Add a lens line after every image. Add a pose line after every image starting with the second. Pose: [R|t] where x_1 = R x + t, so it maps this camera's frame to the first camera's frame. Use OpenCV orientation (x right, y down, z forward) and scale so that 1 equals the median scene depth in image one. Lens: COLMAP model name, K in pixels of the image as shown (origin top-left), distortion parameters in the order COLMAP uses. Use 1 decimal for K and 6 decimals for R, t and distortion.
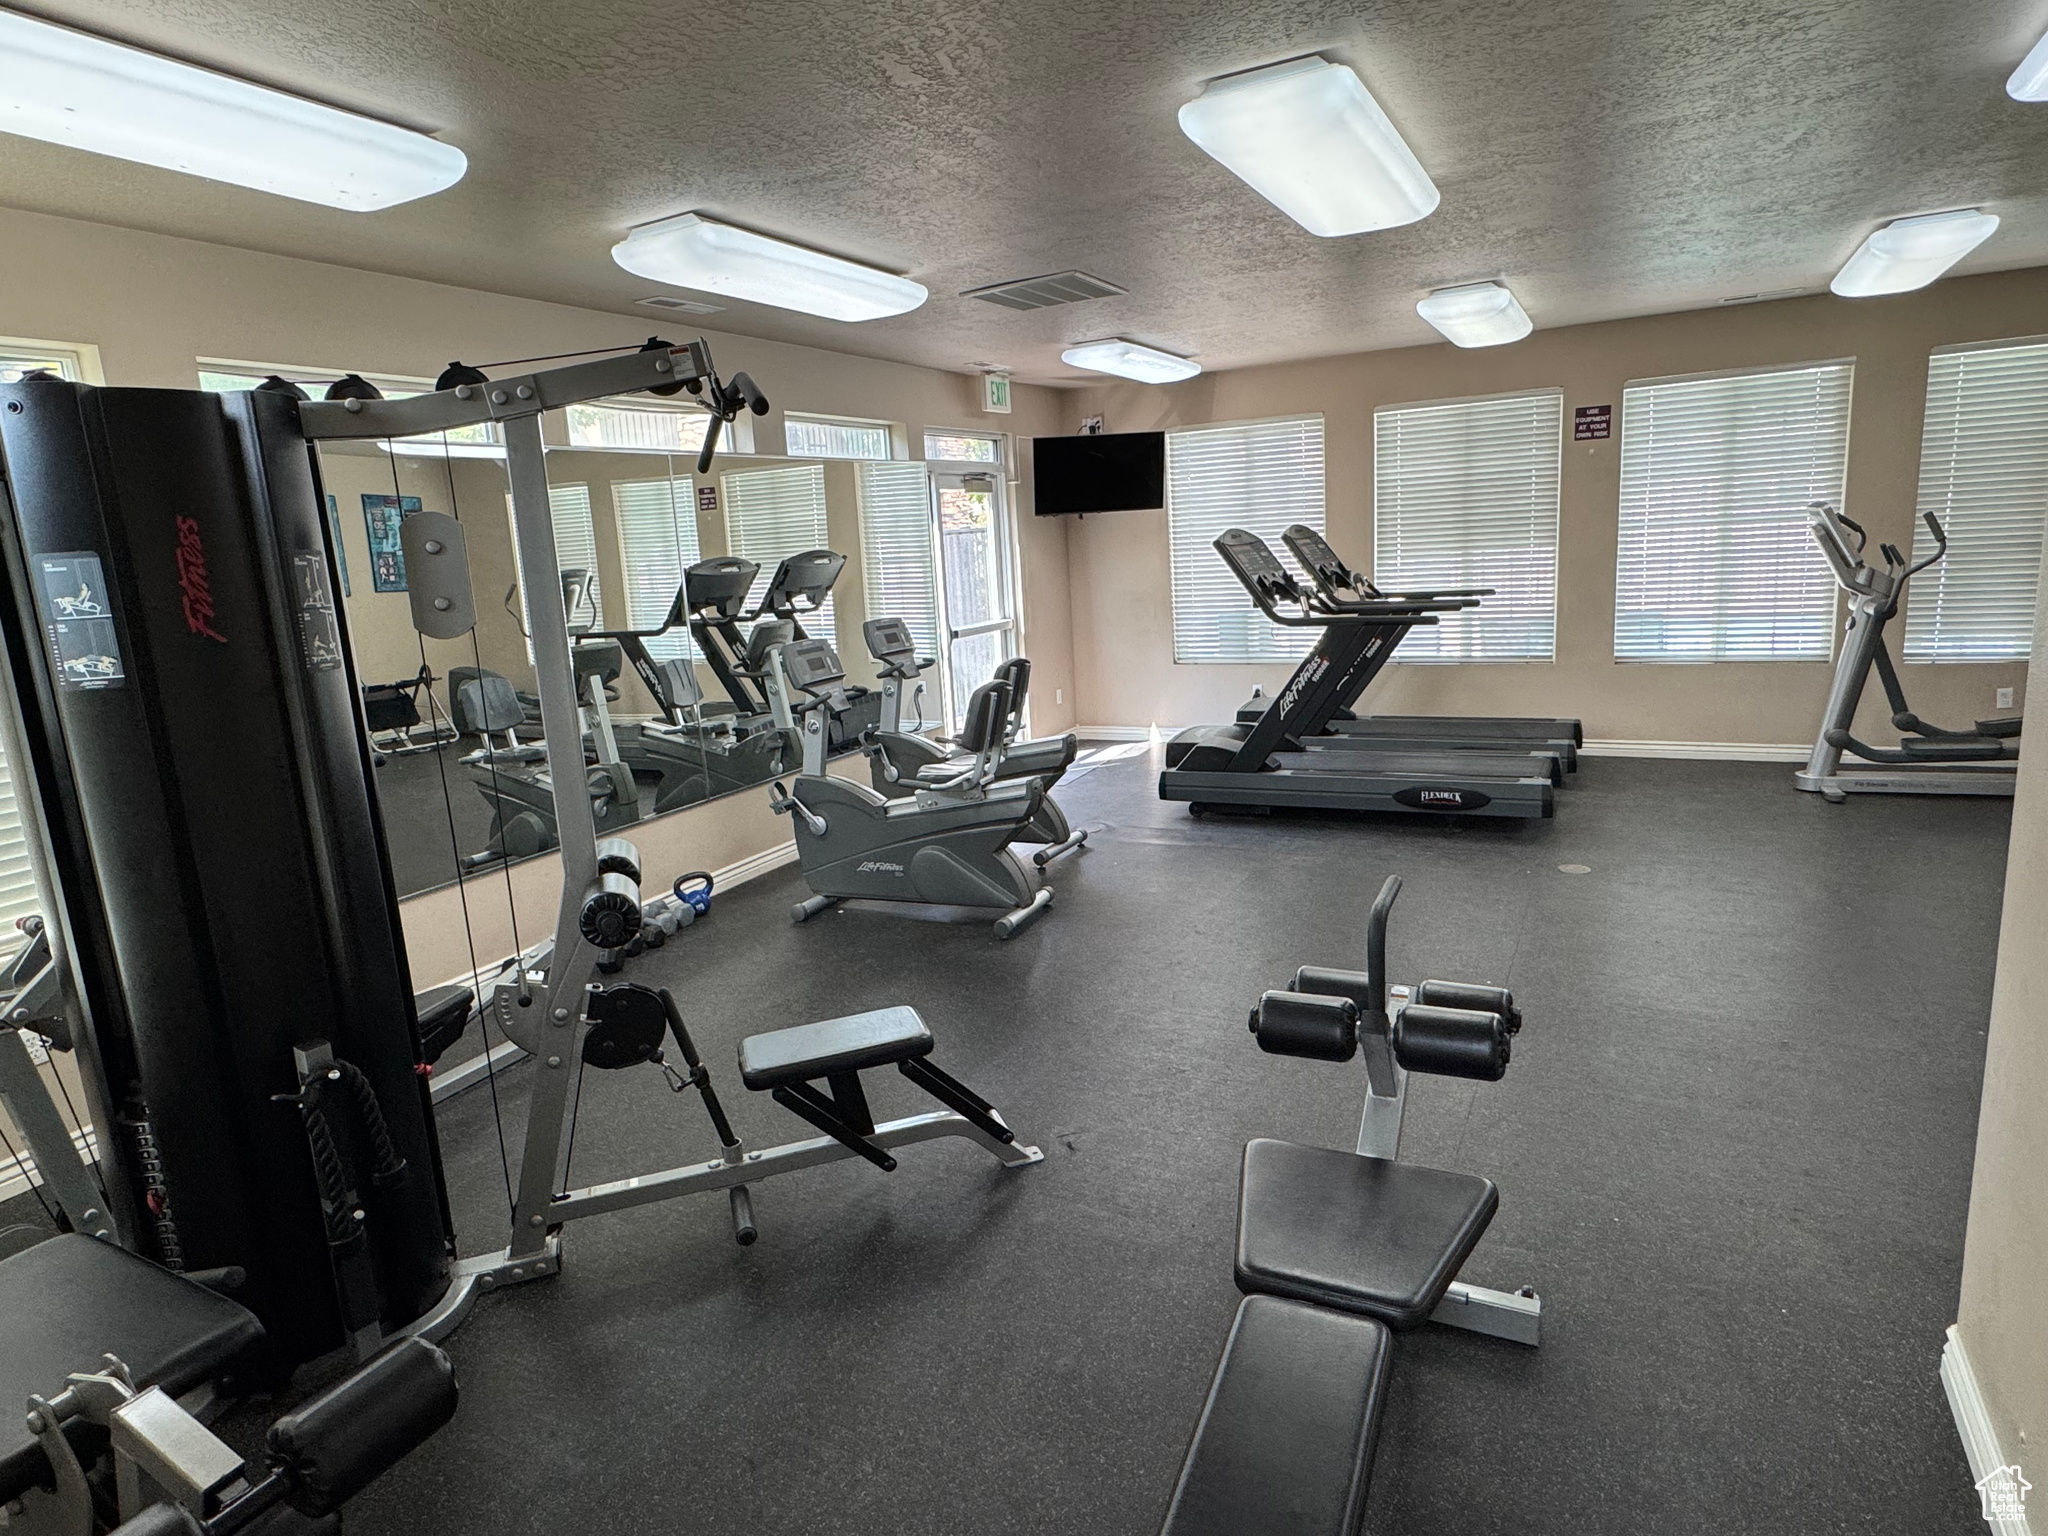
lens RADIAL K [[1172.1, 0, 1030.0], [0, 1172.1, 766.1], [0, 0, 1]] dist [-0.004770, 0.000607]
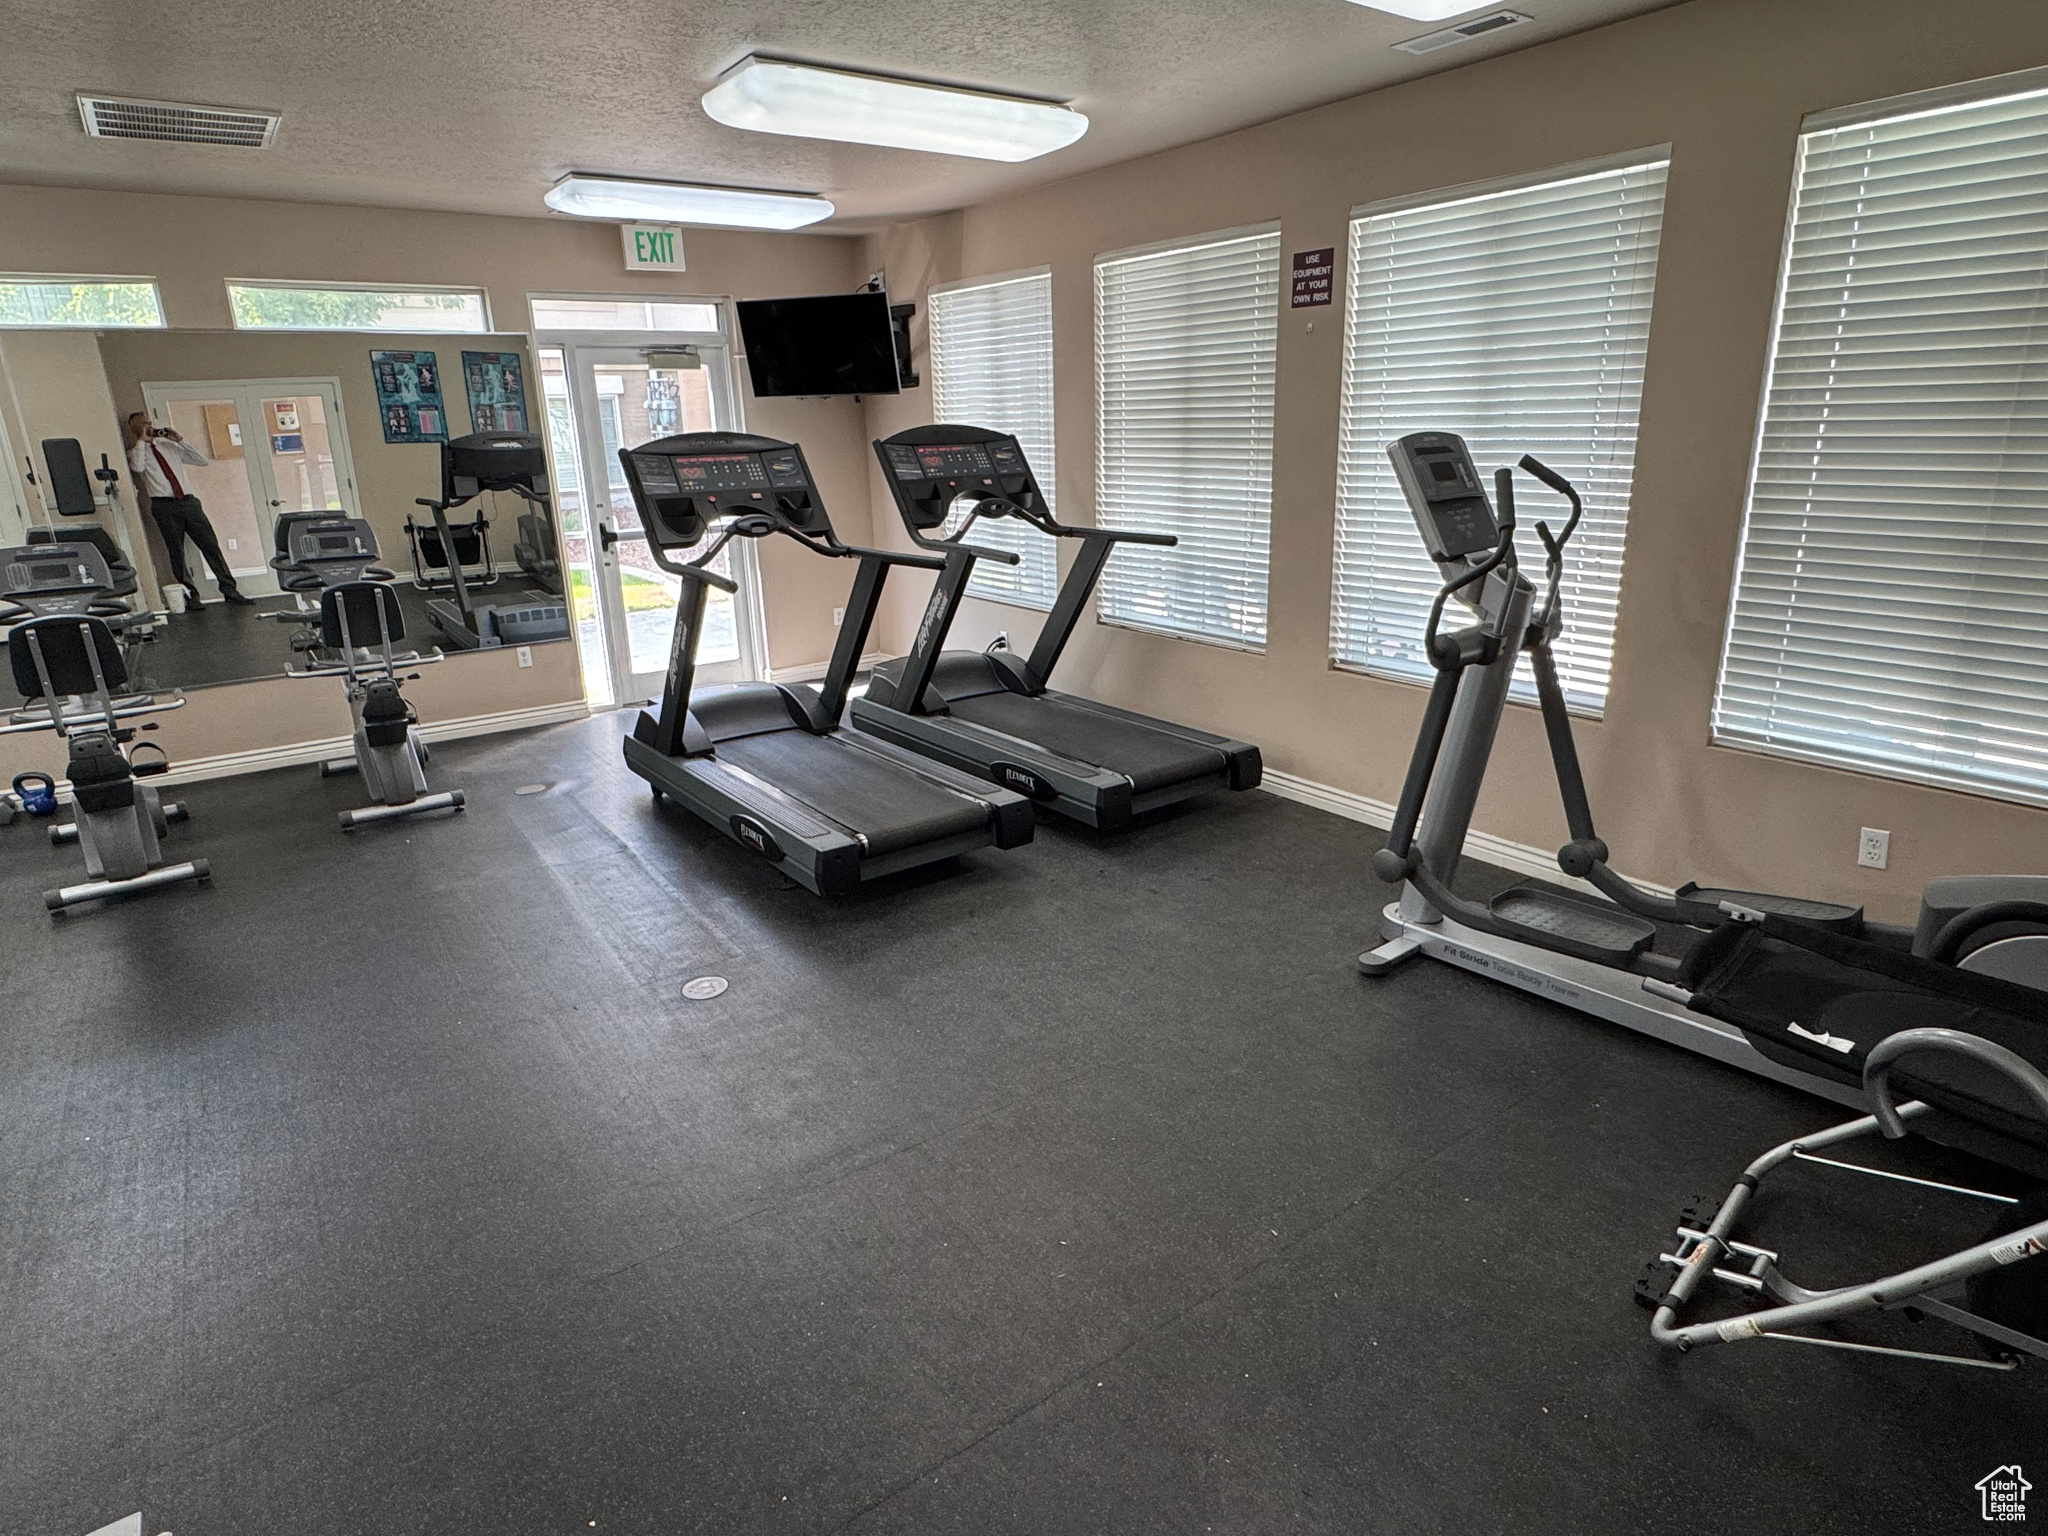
lens RADIAL K [[1172.1, 0, 1022.0], [0, 1172.1, 770.2], [0, 0, 1]] dist [-0.004770, 0.000607]
pose [[0.892296, 0.166702, -0.419545, 0.622718], [-0.111870, 0.981989, 0.152258, -0.110573], [0.437371, -0.088925, 0.894874, 0.341779]]
